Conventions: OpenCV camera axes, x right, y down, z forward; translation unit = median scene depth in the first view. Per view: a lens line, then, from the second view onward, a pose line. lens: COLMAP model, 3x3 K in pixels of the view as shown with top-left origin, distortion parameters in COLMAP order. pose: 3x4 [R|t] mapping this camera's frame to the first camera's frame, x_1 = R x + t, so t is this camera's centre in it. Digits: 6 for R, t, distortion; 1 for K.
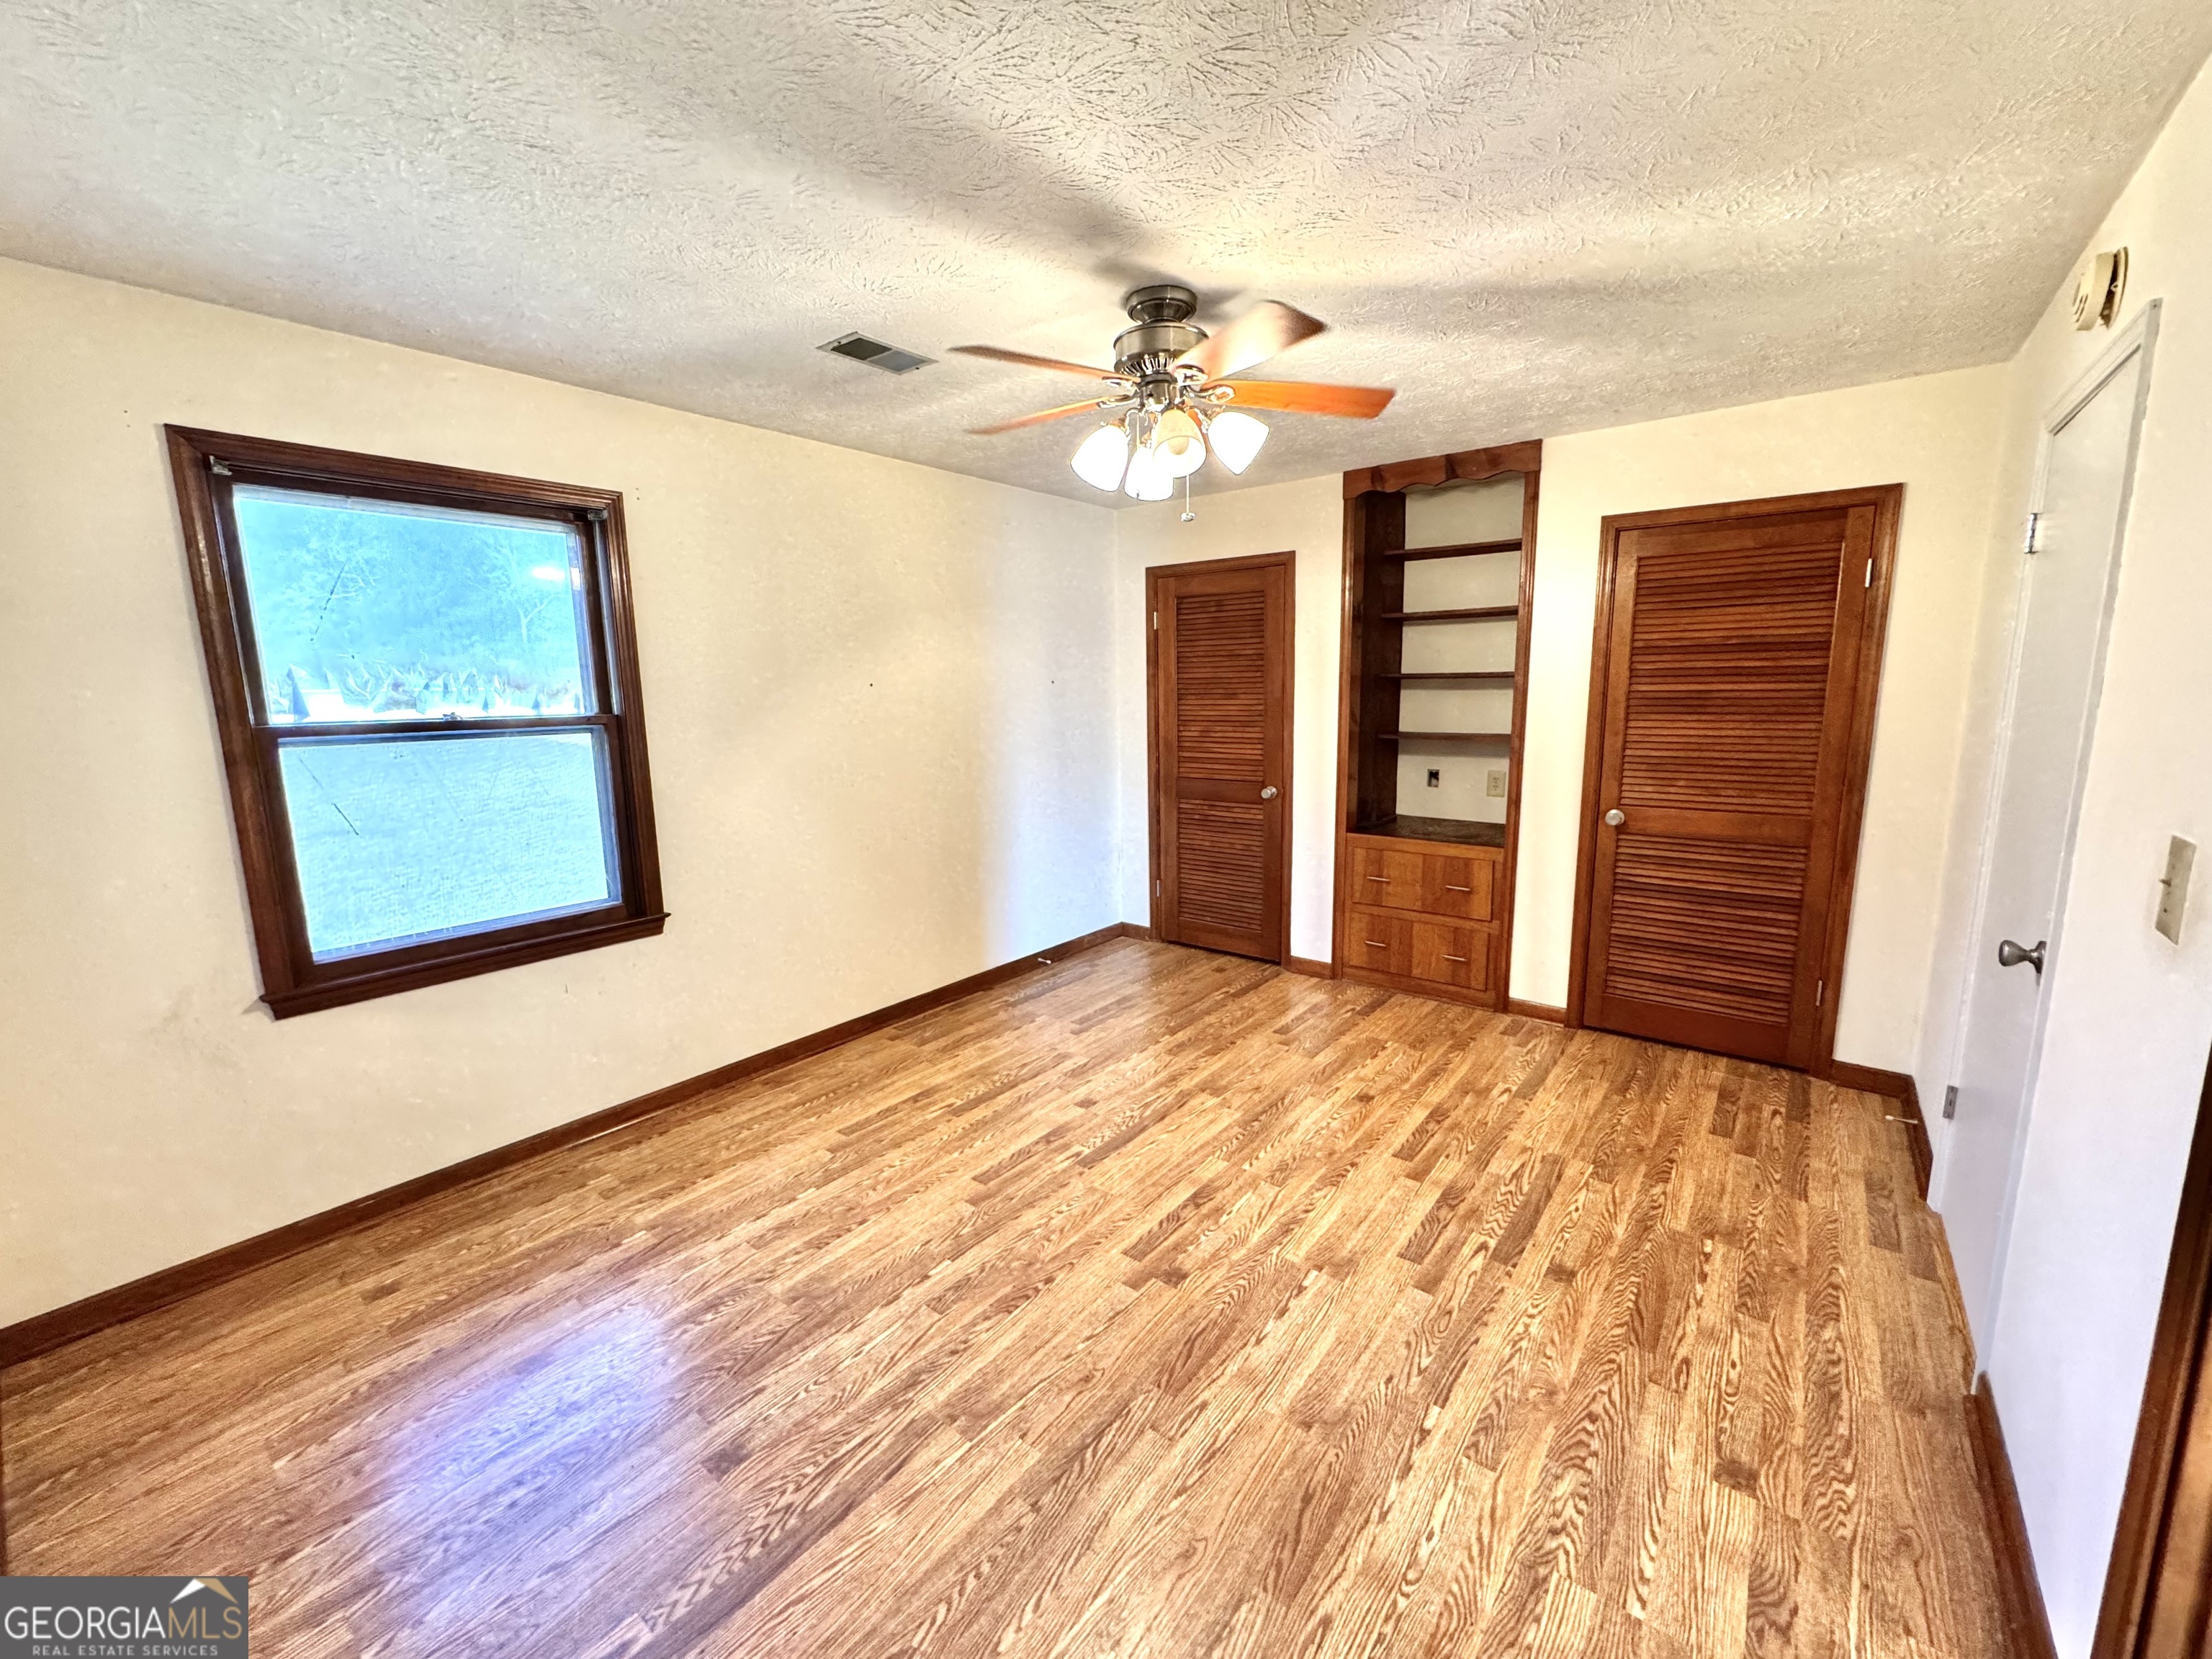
lens RADIAL K [[884.2, 0, 1112.6], [0, 884.2, 831.2], [0, 0, 1]] dist [-0.002840, 0.000247]
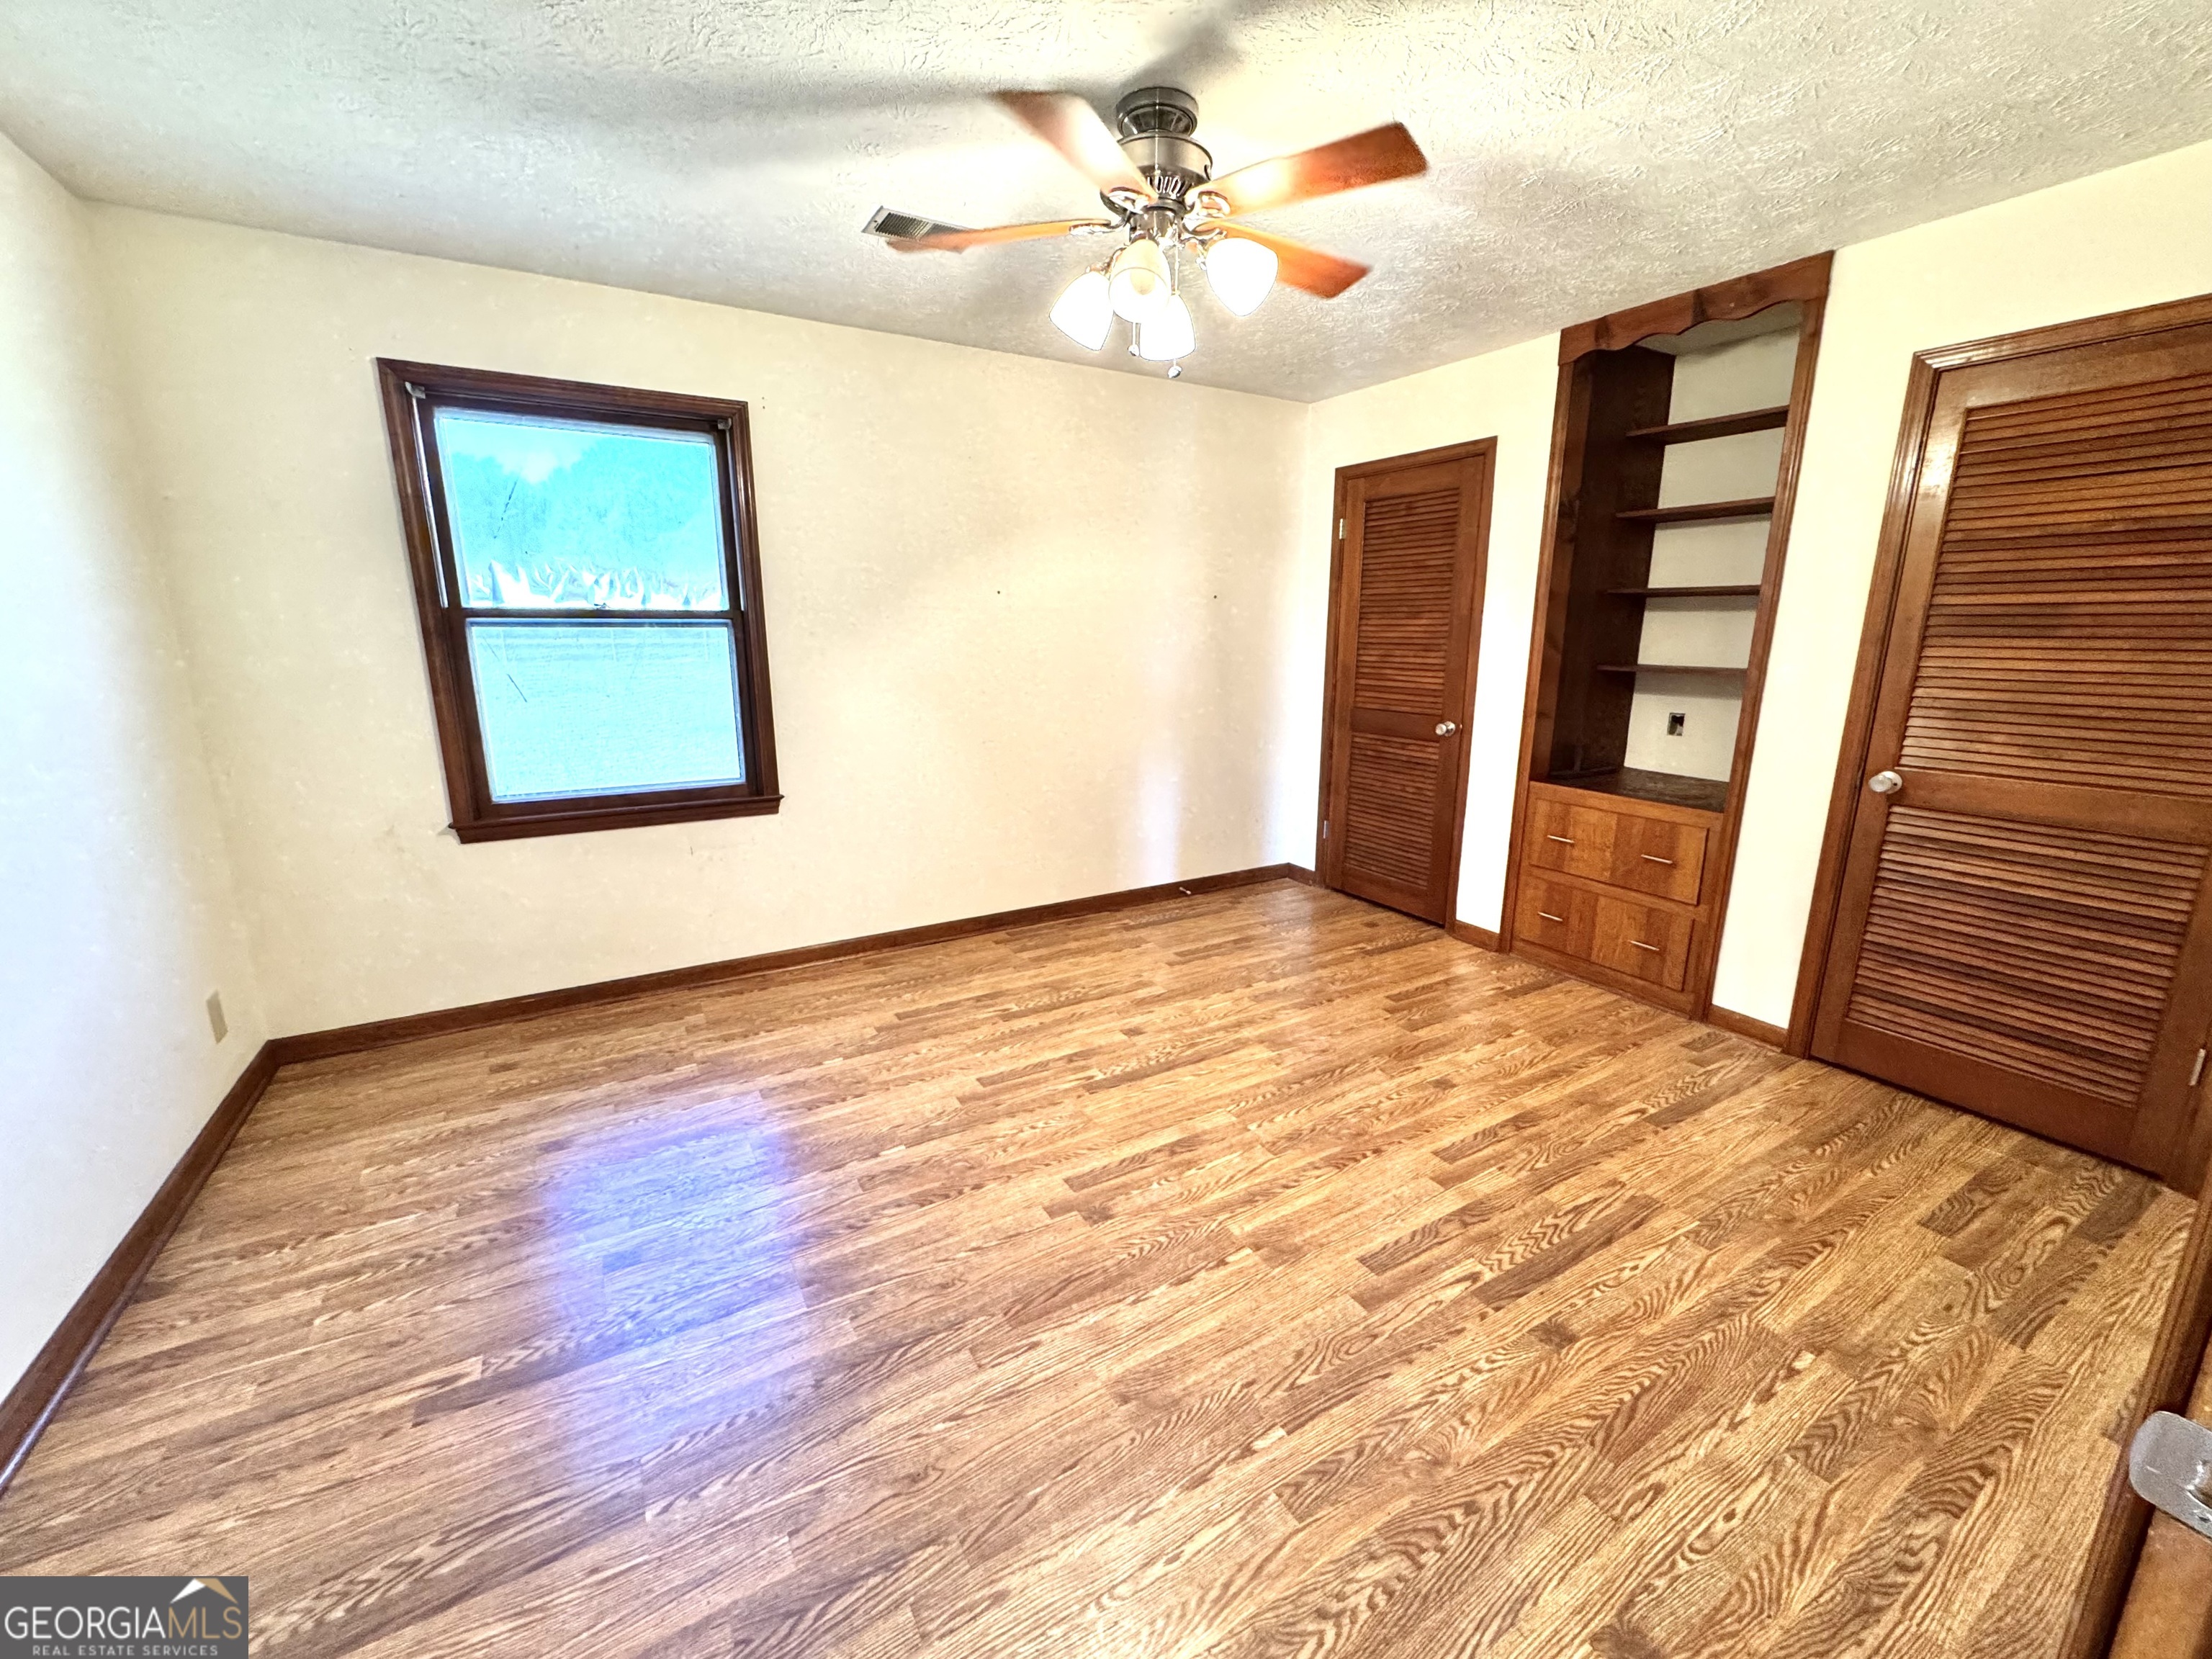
lens RADIAL K [[884.2, 0, 1123.4], [0, 884.2, 835.7], [0, 0, 1]] dist [-0.002840, 0.000247]
pose [[0.932446, 0.100421, -0.347073, 0.313419], [-0.076690, 0.993720, 0.081484, 0.022121], [0.353076, -0.049362, 0.934291, 0.128118]]
